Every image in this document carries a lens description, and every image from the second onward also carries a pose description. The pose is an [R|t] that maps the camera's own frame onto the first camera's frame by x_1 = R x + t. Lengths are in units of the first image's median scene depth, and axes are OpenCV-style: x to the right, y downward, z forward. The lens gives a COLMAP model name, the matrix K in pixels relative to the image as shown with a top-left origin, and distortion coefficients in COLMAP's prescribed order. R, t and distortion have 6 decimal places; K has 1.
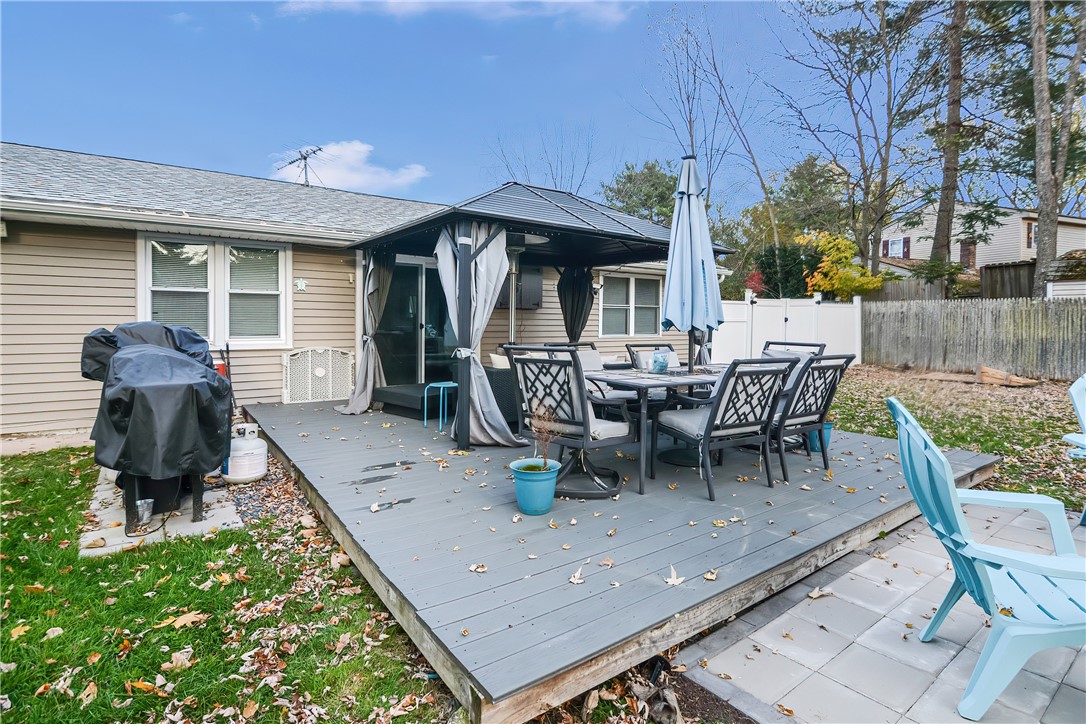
lens RADIAL K [[534.2, 0, 541.3], [0, 534.2, 325.1], [0, 0, 1]] dist [-0.003558, -0.000757]
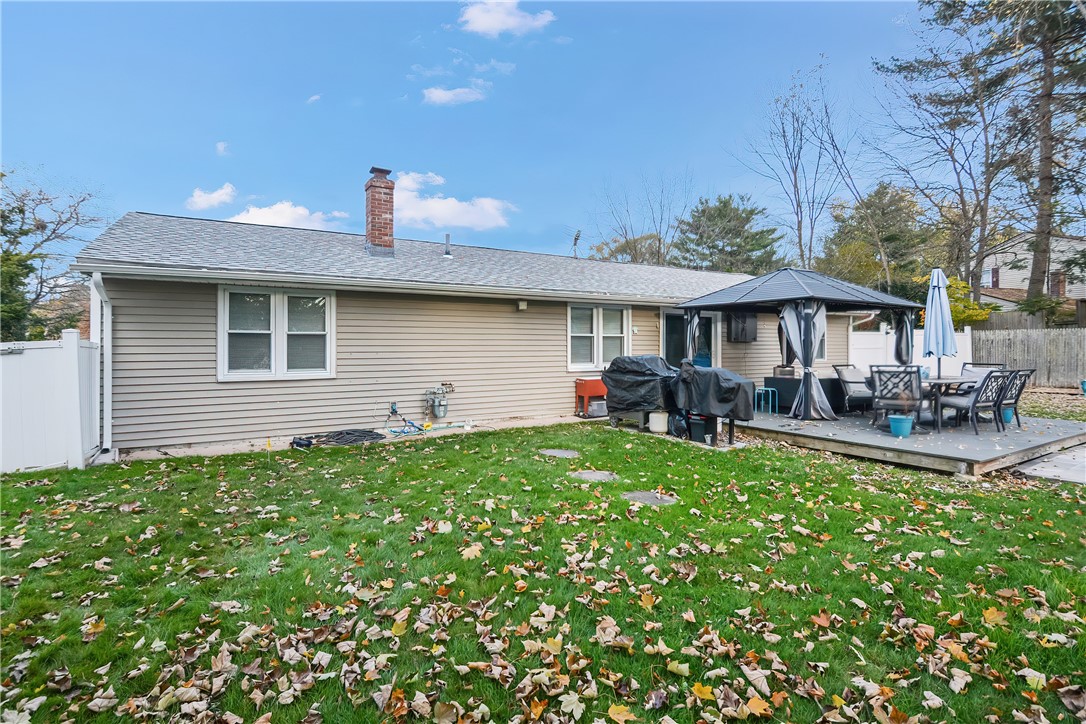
lens RADIAL K [[505.9, 0, 560.7], [0, 505.9, 344.4], [0, 0, 1]] dist [-0.005048, -0.001645]
pose [[0.995548, -0.011423, -0.093563, -0.262337], [0.010197, 0.999856, -0.013580, -0.007158], [0.093705, 0.012566, 0.995521, -0.270604]]
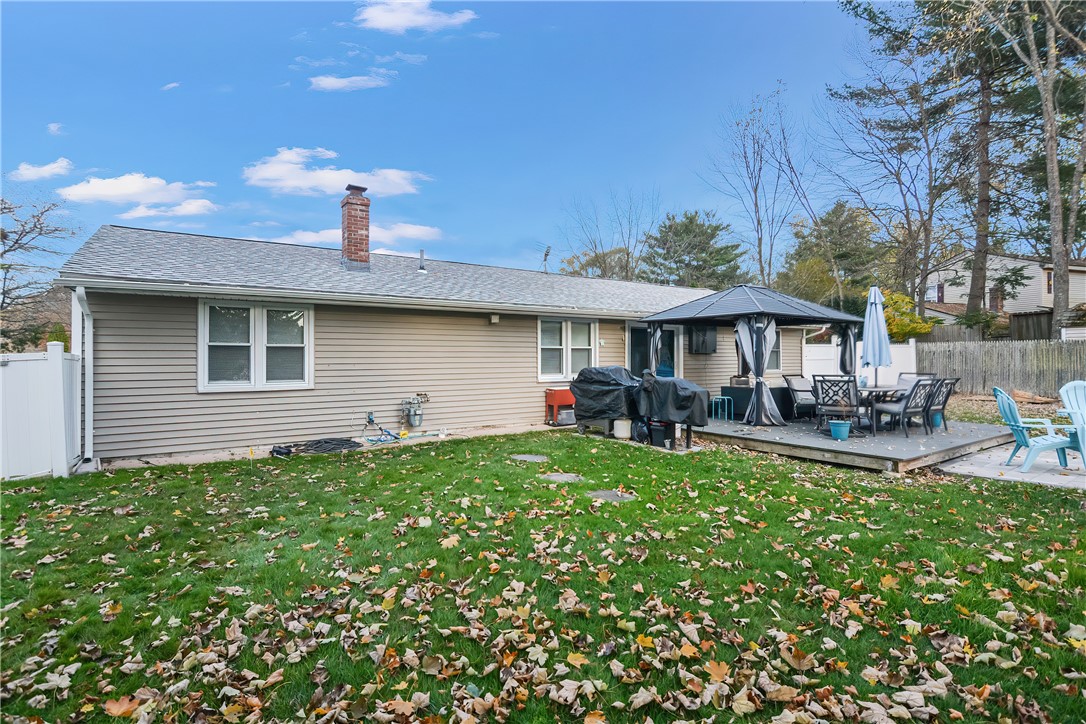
lens RADIAL K [[498.8, 0, 556.7], [0, 498.8, 354.8], [0, 0, 1]] dist [-0.003603, -0.001099]
pose [[0.998939, -0.012685, -0.044271, -0.258639], [0.012016, 0.999810, -0.015336, -0.007085], [0.044457, 0.014788, 0.998902, -0.295810]]
